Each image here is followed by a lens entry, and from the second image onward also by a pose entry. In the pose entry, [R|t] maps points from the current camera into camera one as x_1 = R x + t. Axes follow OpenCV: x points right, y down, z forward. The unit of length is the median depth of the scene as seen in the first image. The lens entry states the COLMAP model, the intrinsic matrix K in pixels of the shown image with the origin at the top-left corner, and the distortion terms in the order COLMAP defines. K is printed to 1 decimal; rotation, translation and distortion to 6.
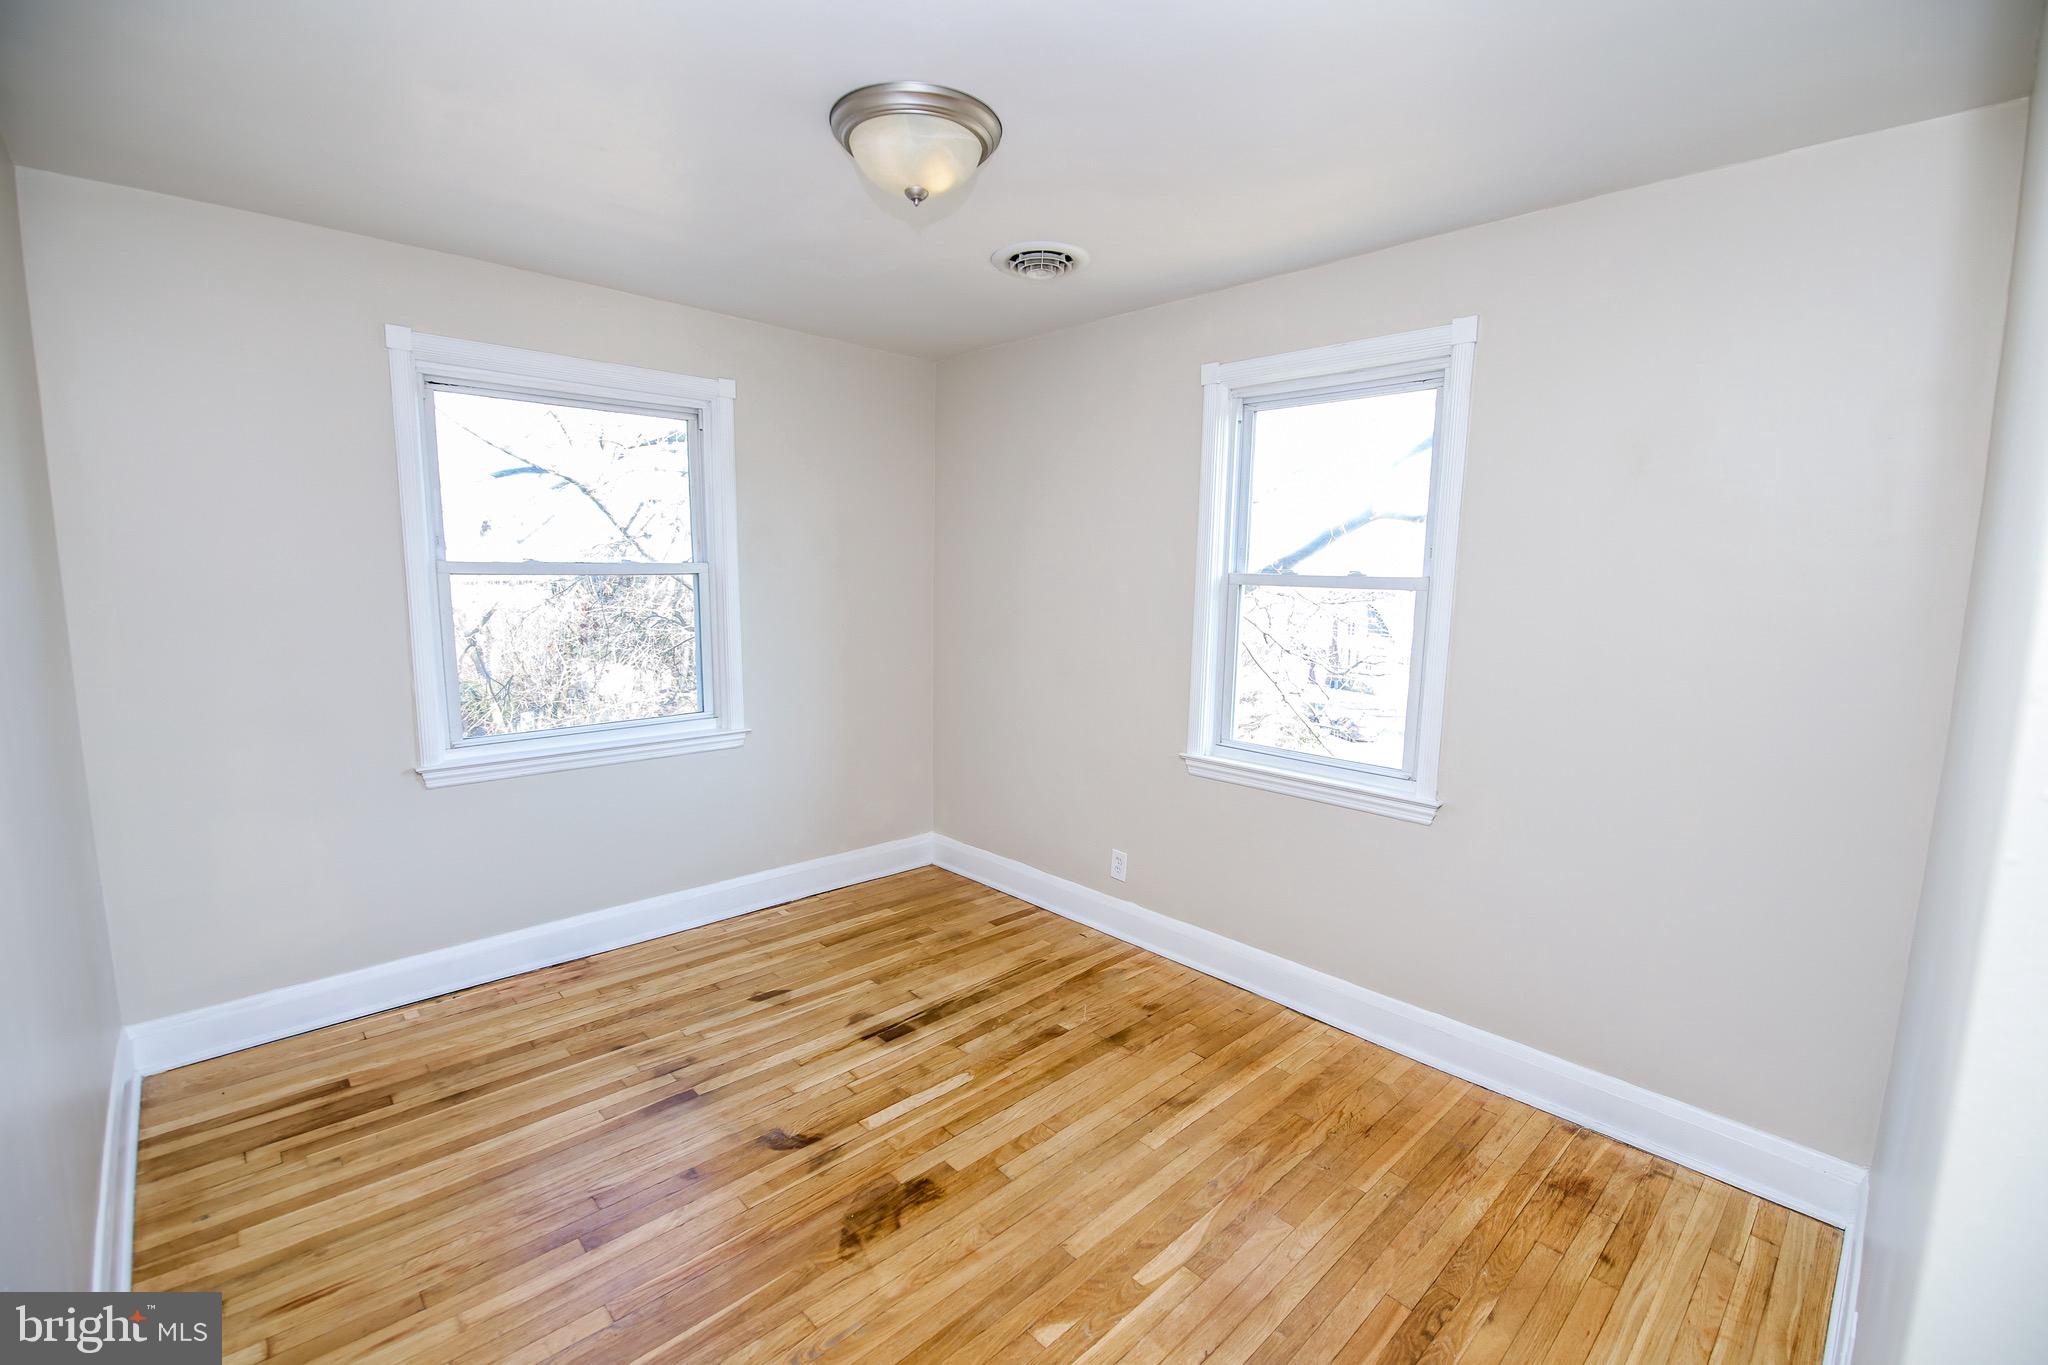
lens RADIAL K [[884.9, 0, 1033.3], [0, 884.9, 683.9], [0, 0, 1]] dist [-0.000154, -0.011170]
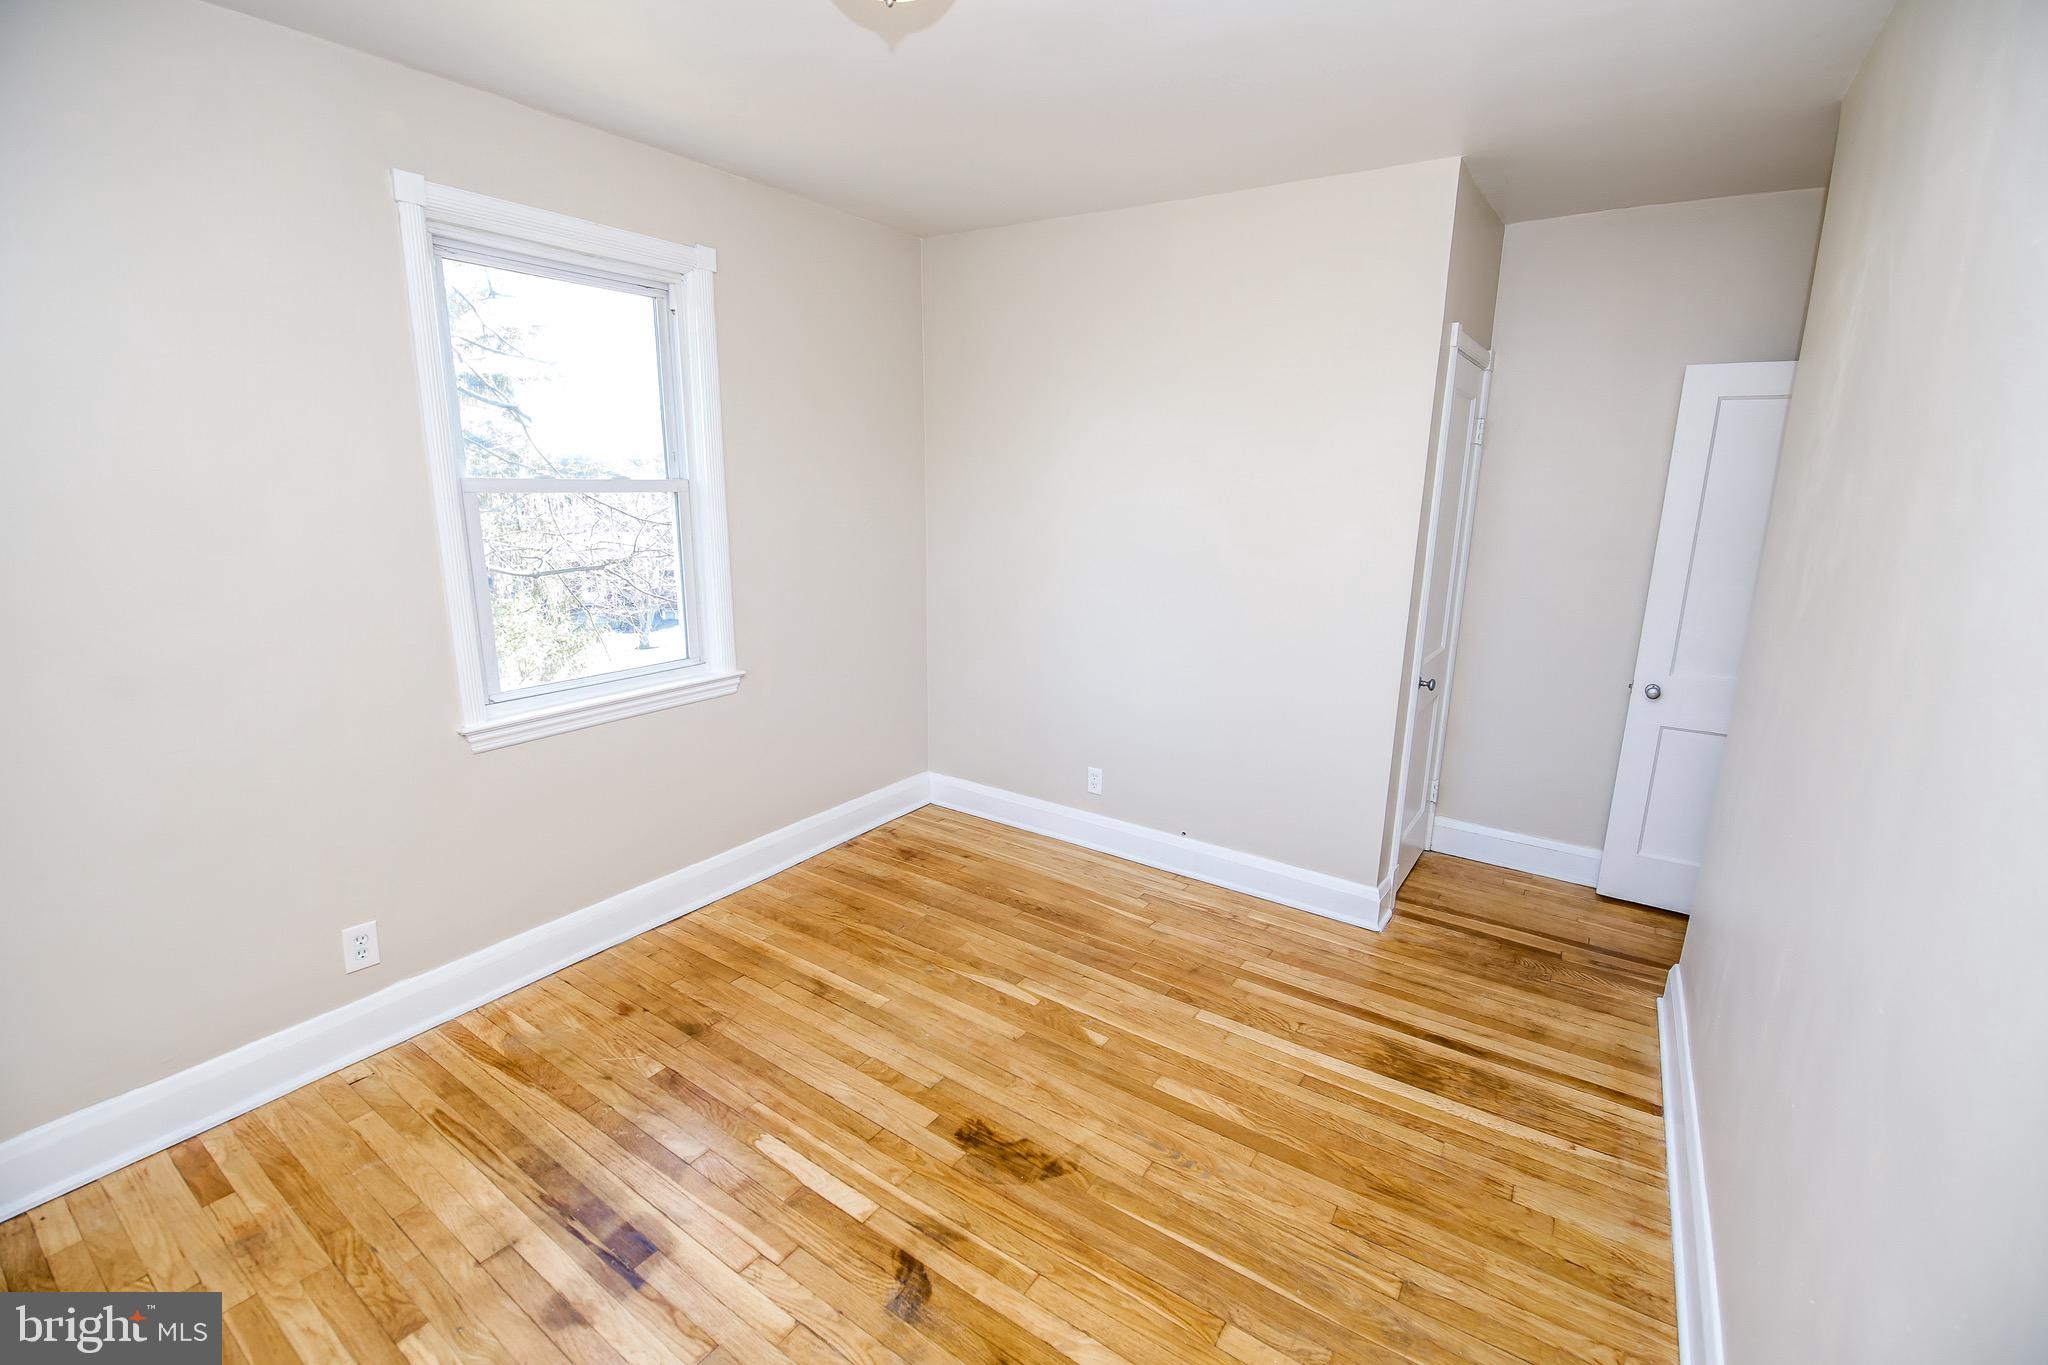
lens RADIAL K [[884.9, 0, 1033.3], [0, 884.9, 683.9], [0, 0, 1]] dist [-0.000154, -0.011170]
pose [[-0.219425, -0.242463, 0.945021, -0.867949], [0.106828, 0.956832, 0.270298, -0.148329], [-0.969763, 0.160265, -0.184051, 0.951379]]
